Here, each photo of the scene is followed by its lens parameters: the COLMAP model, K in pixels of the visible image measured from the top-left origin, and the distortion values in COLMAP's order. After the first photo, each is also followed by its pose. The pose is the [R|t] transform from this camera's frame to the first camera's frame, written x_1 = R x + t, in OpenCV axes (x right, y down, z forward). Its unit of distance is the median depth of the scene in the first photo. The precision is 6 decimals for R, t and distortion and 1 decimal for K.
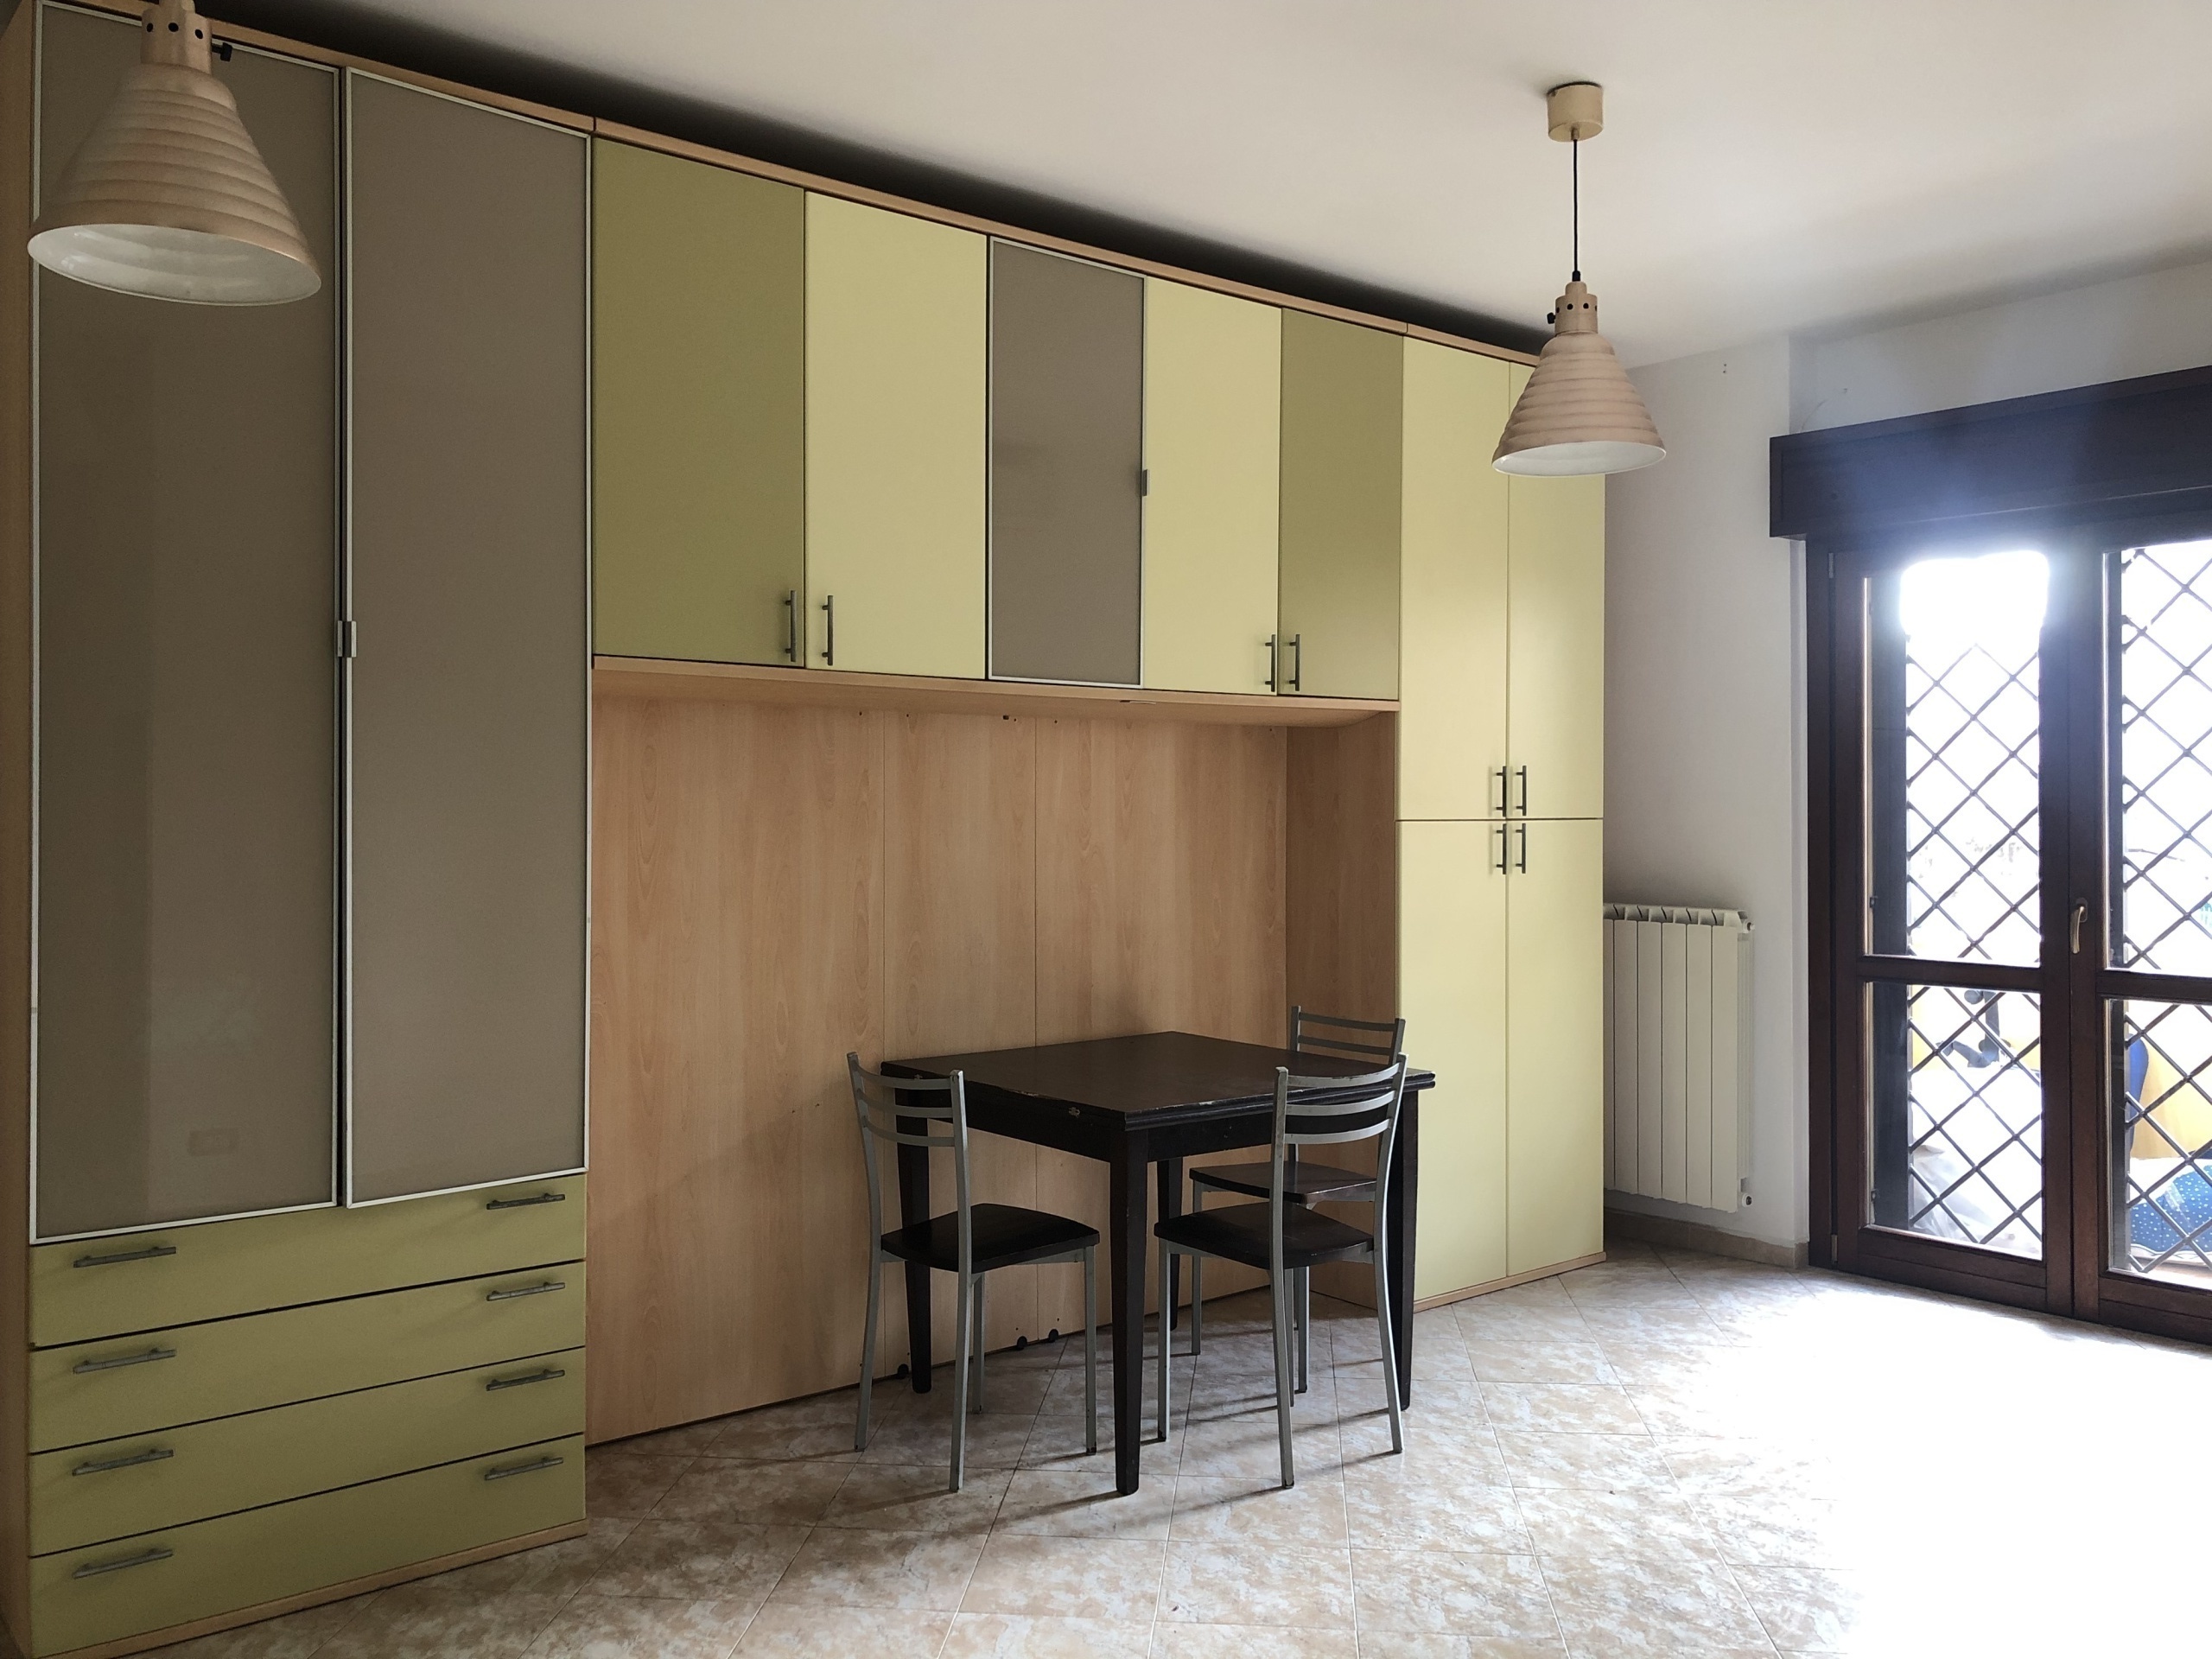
lens RADIAL K [[1810.5, 0, 1110.4], [0, 1810.5, 778.0], [0, 0, 1]] dist [0.050933, -0.093963]
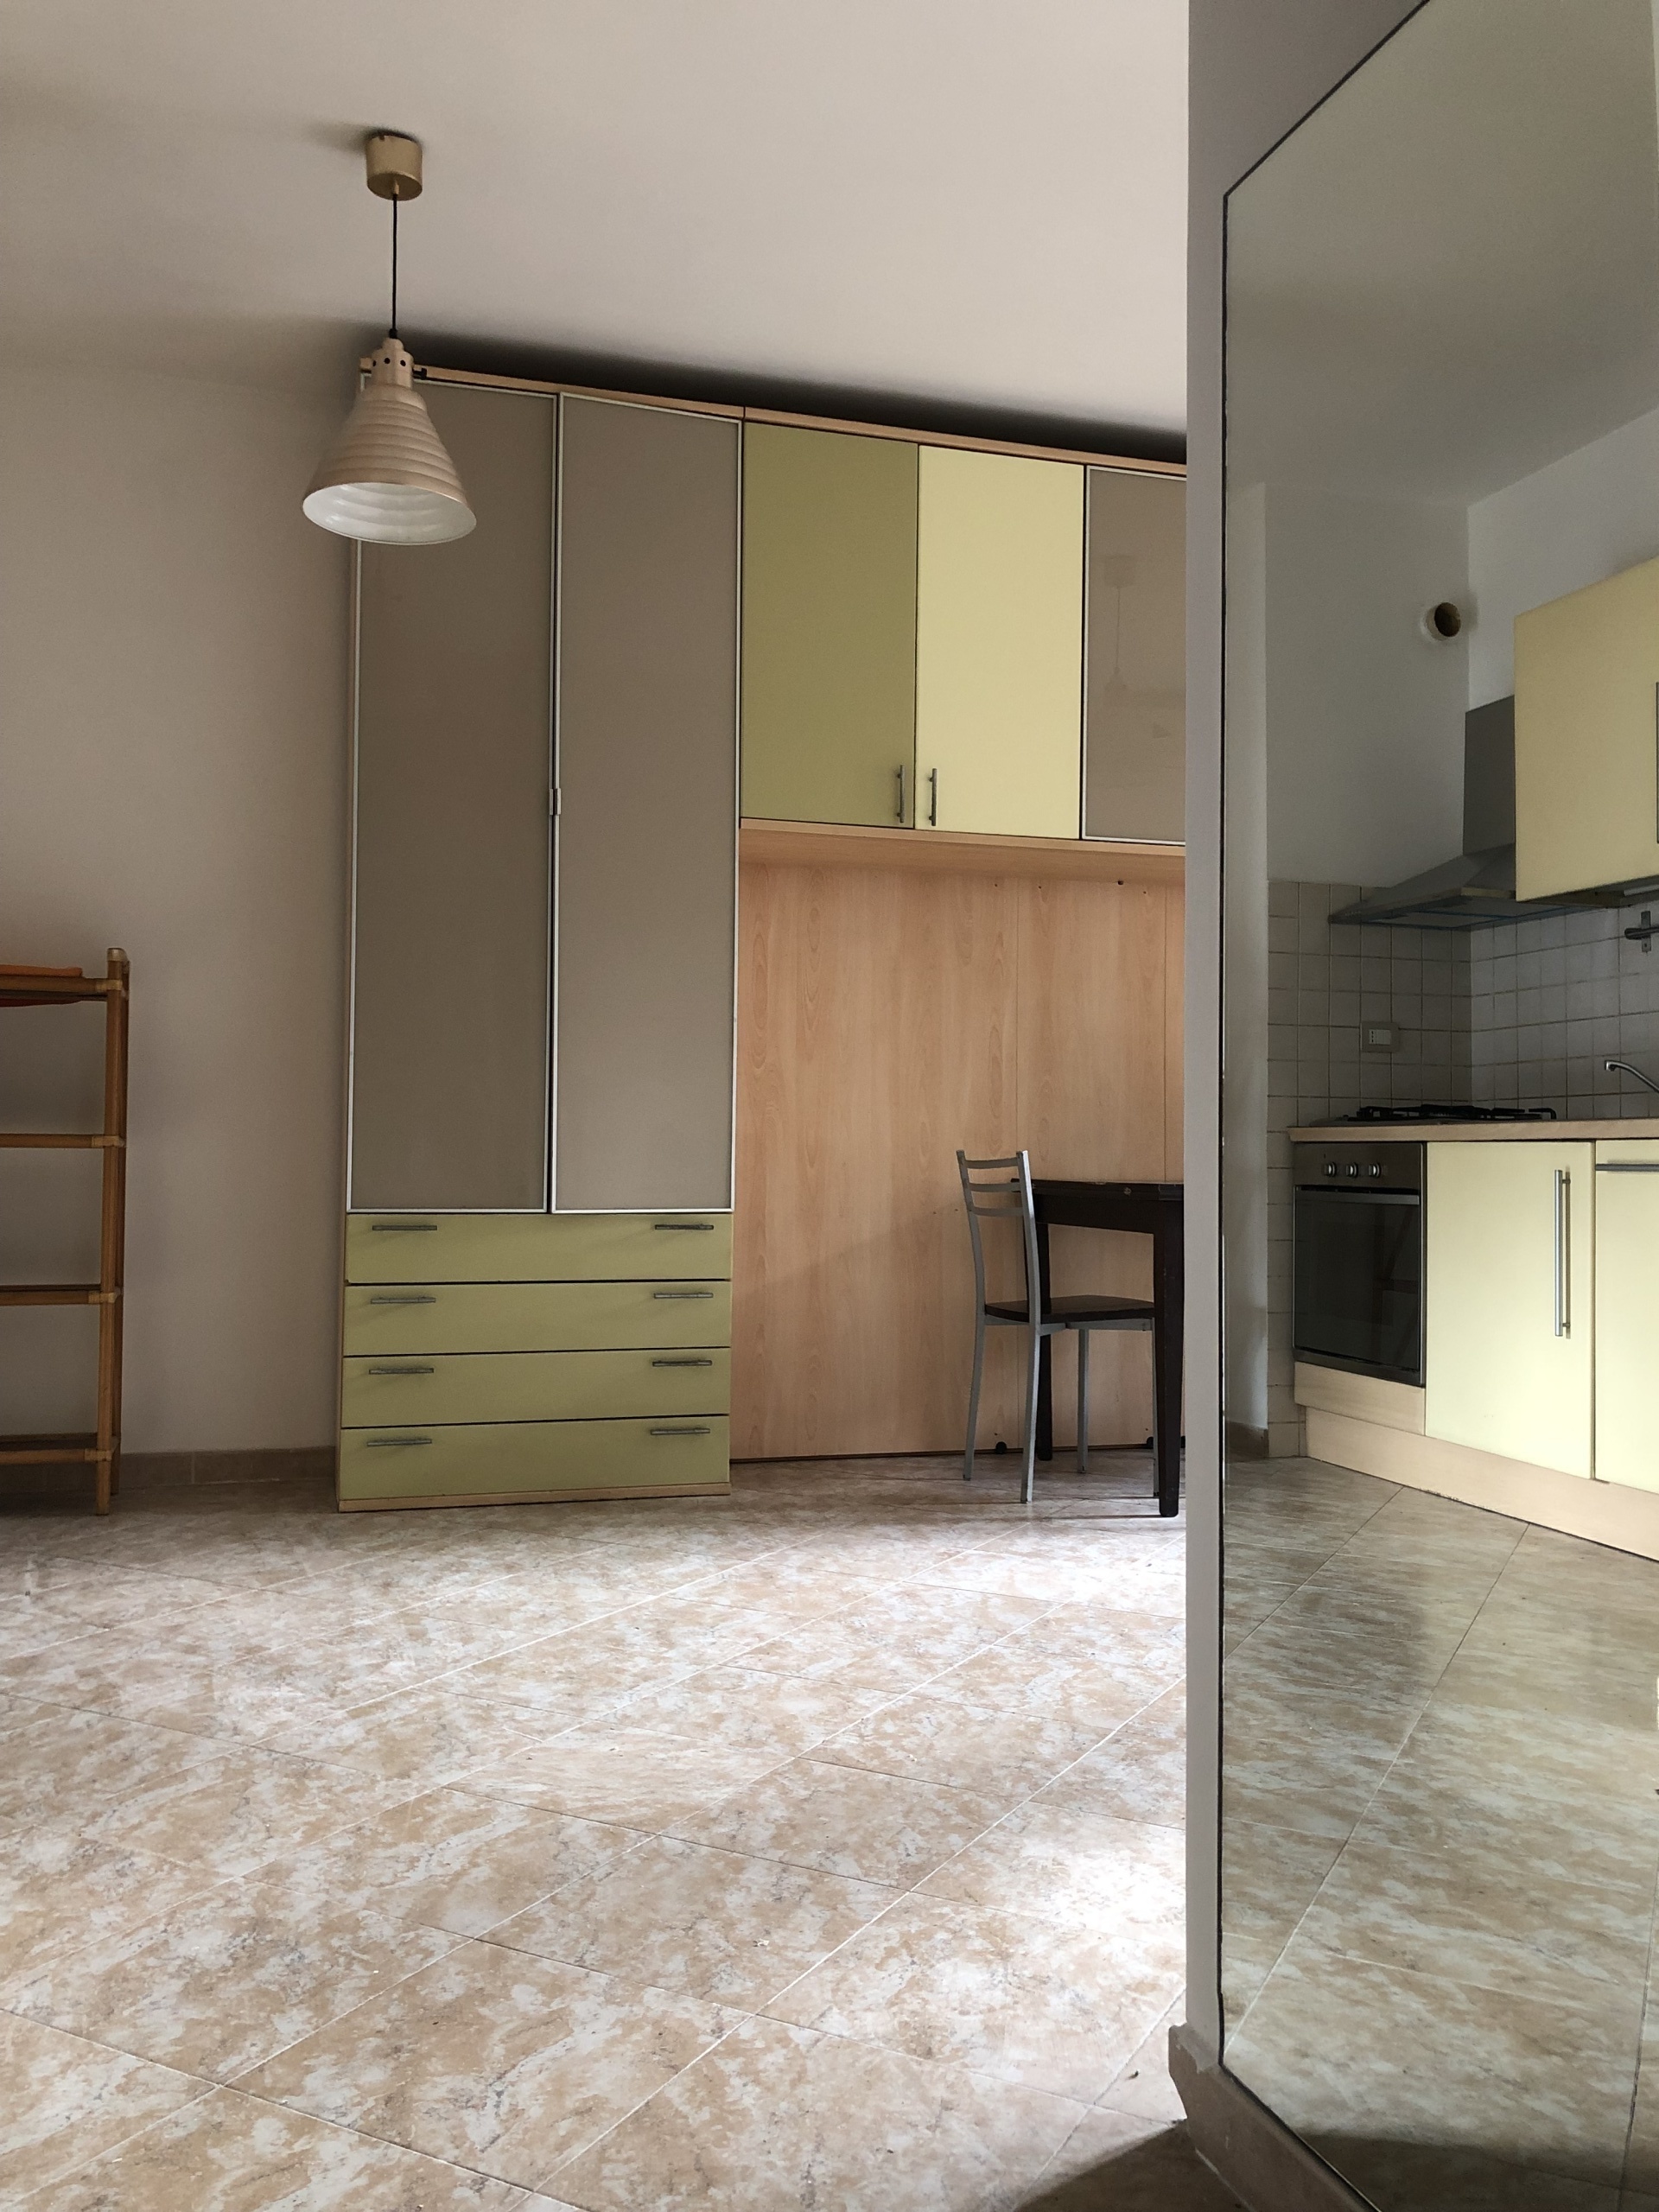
lens RADIAL K [[1804.6, 0, 829.5], [0, 1804.6, 1106.0], [0, 0, 1]] dist [0.059938, -0.281070]
pose [[0.918577, -0.003629, -0.395225, 0.264907], [-0.003014, 0.999864, -0.016187, 0.148422], [0.395230, 0.016060, 0.918442, -0.147494]]
